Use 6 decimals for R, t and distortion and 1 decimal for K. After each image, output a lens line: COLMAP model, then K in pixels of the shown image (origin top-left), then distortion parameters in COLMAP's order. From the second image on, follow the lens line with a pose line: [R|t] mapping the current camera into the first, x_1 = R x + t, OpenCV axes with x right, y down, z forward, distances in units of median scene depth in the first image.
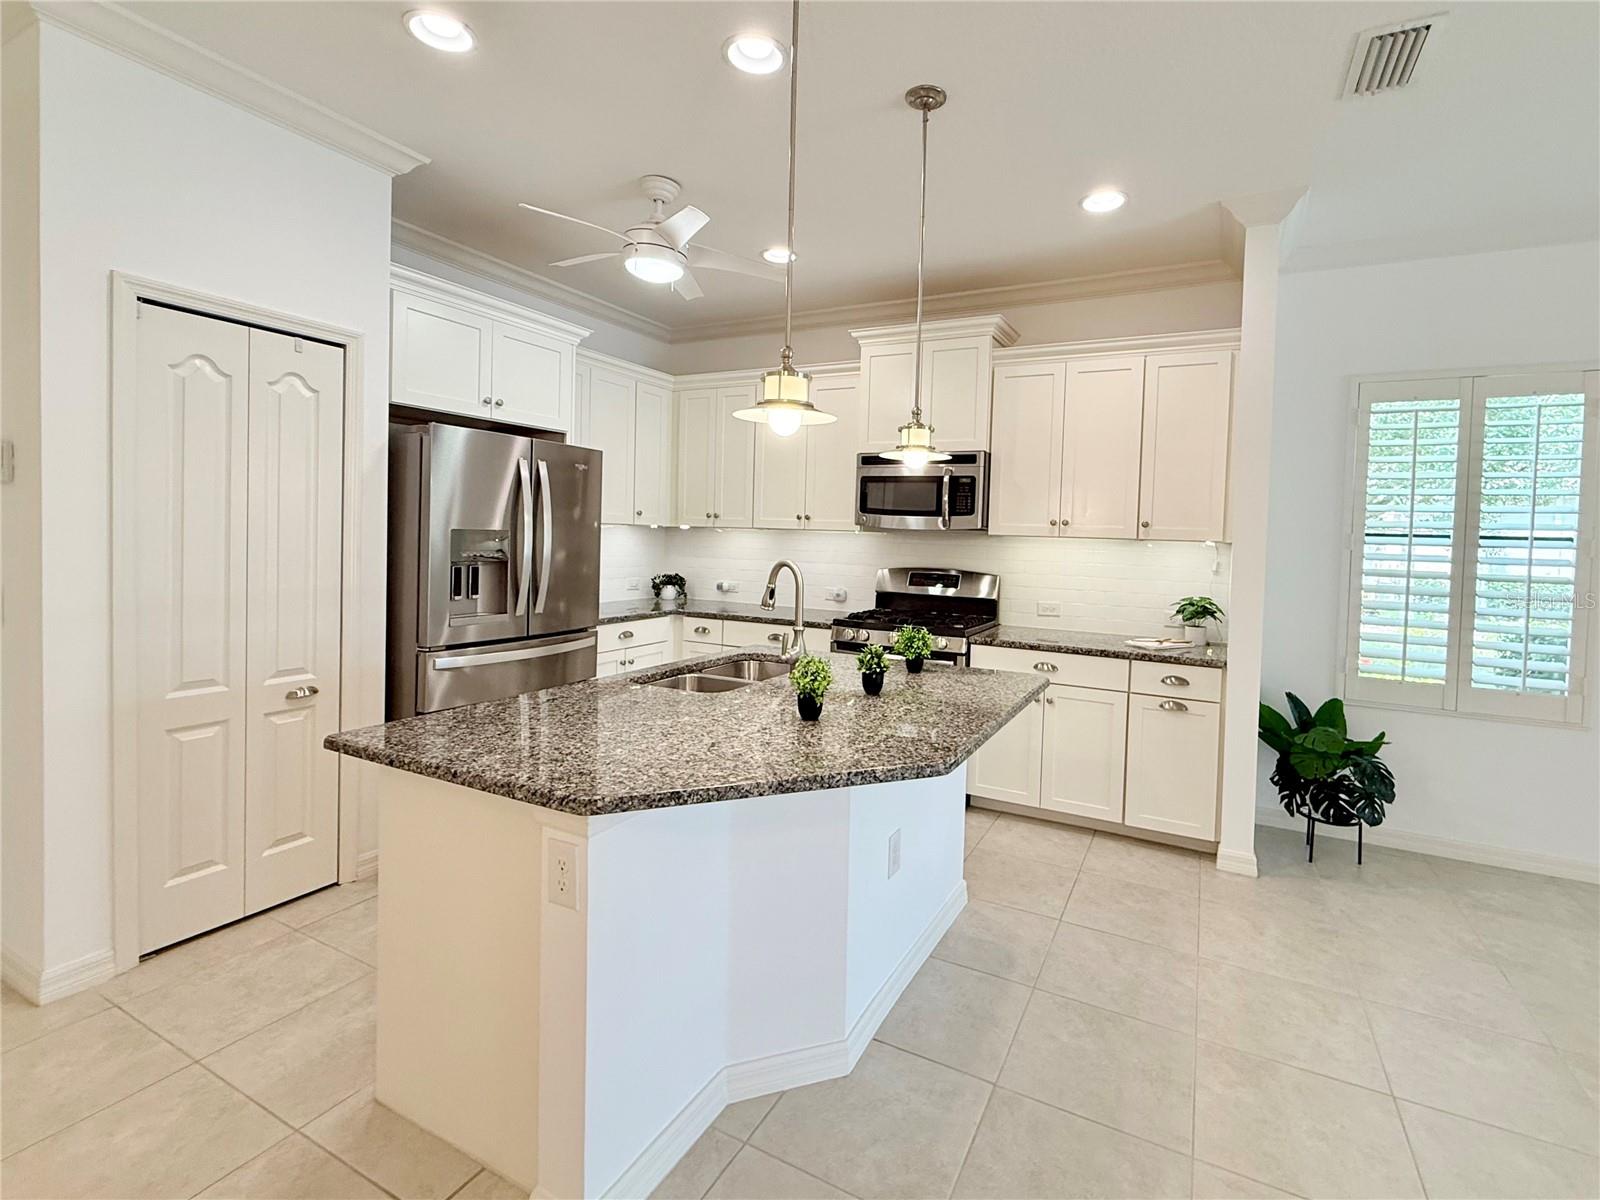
lens RADIAL K [[732.1, 0, 839.0], [0, 732.1, 555.6], [0, 0, 1]] dist [-0.001584, -0.000134]
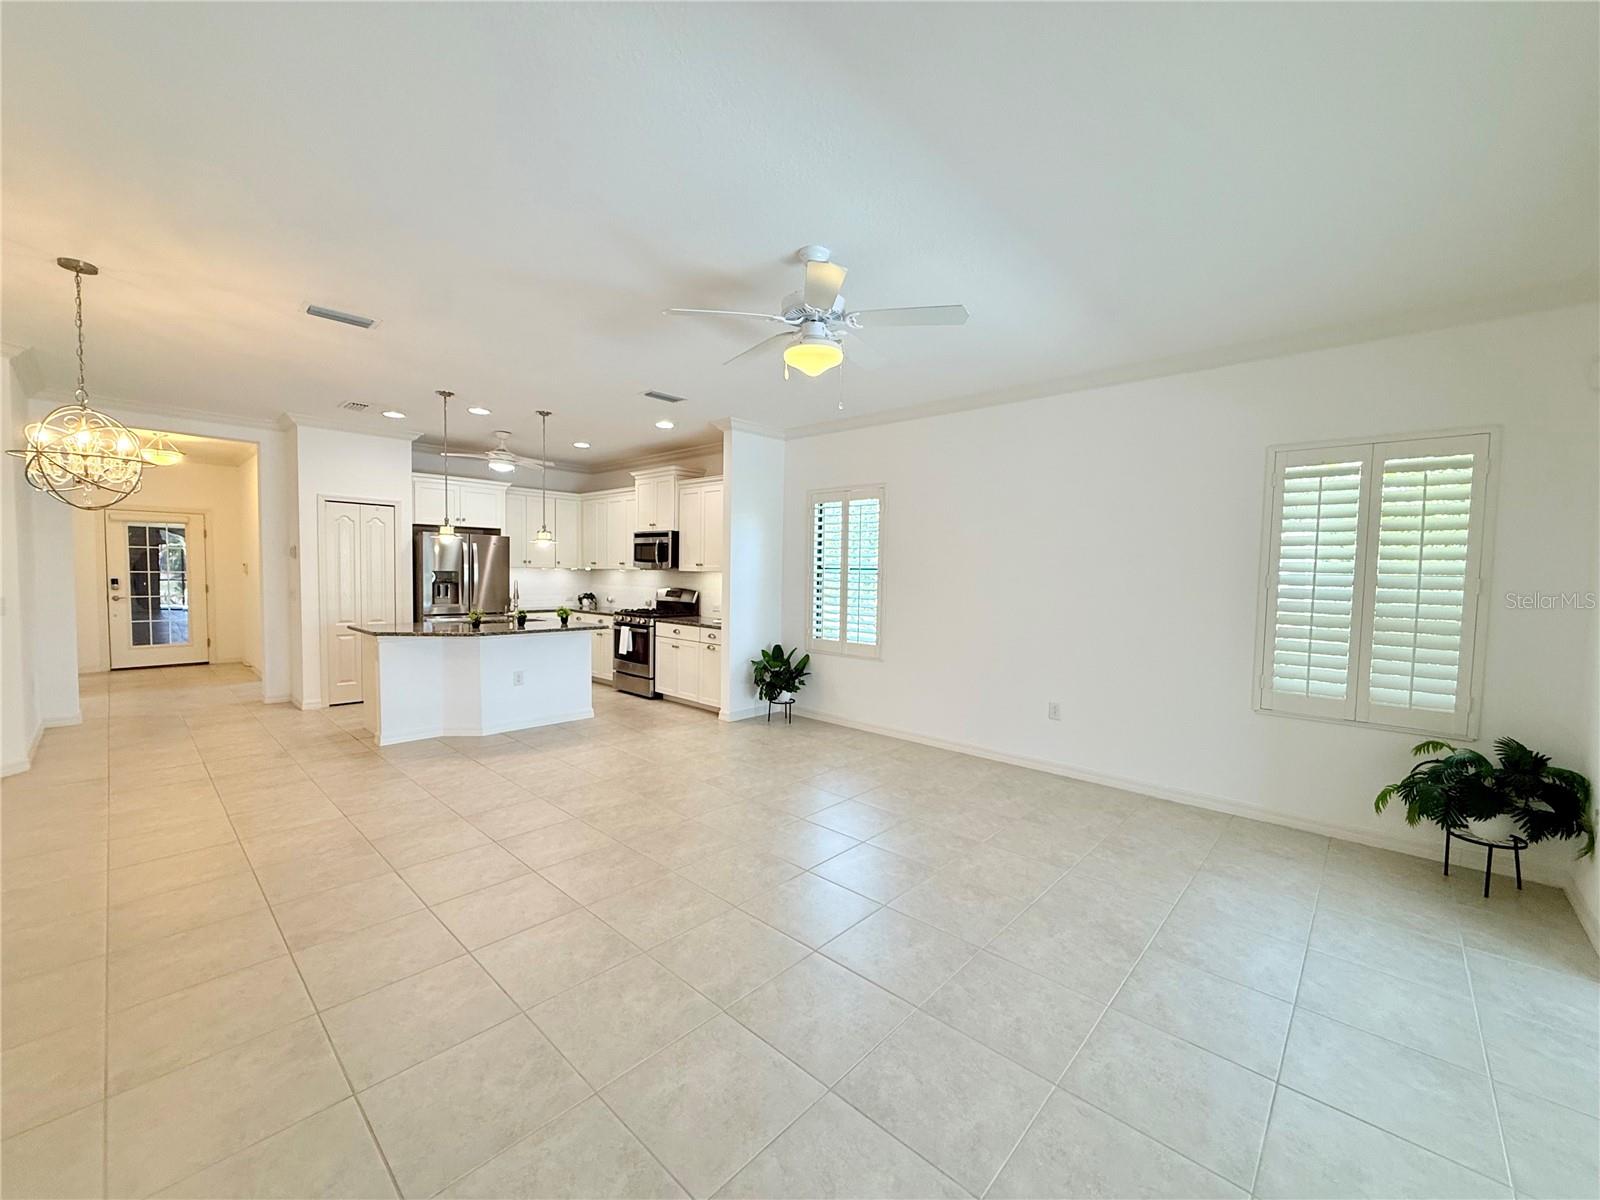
lens RADIAL K [[646.6, 0, 800.0], [0, 646.6, 600.0], [0, 0, 1]] dist [0.001690, 0.000234]
pose [[0.959304, 0.000225, -0.282374, 1.120636], [0.002485, 0.999954, 0.009239, 0.040731], [0.282363, -0.009565, 0.959260, -0.697235]]
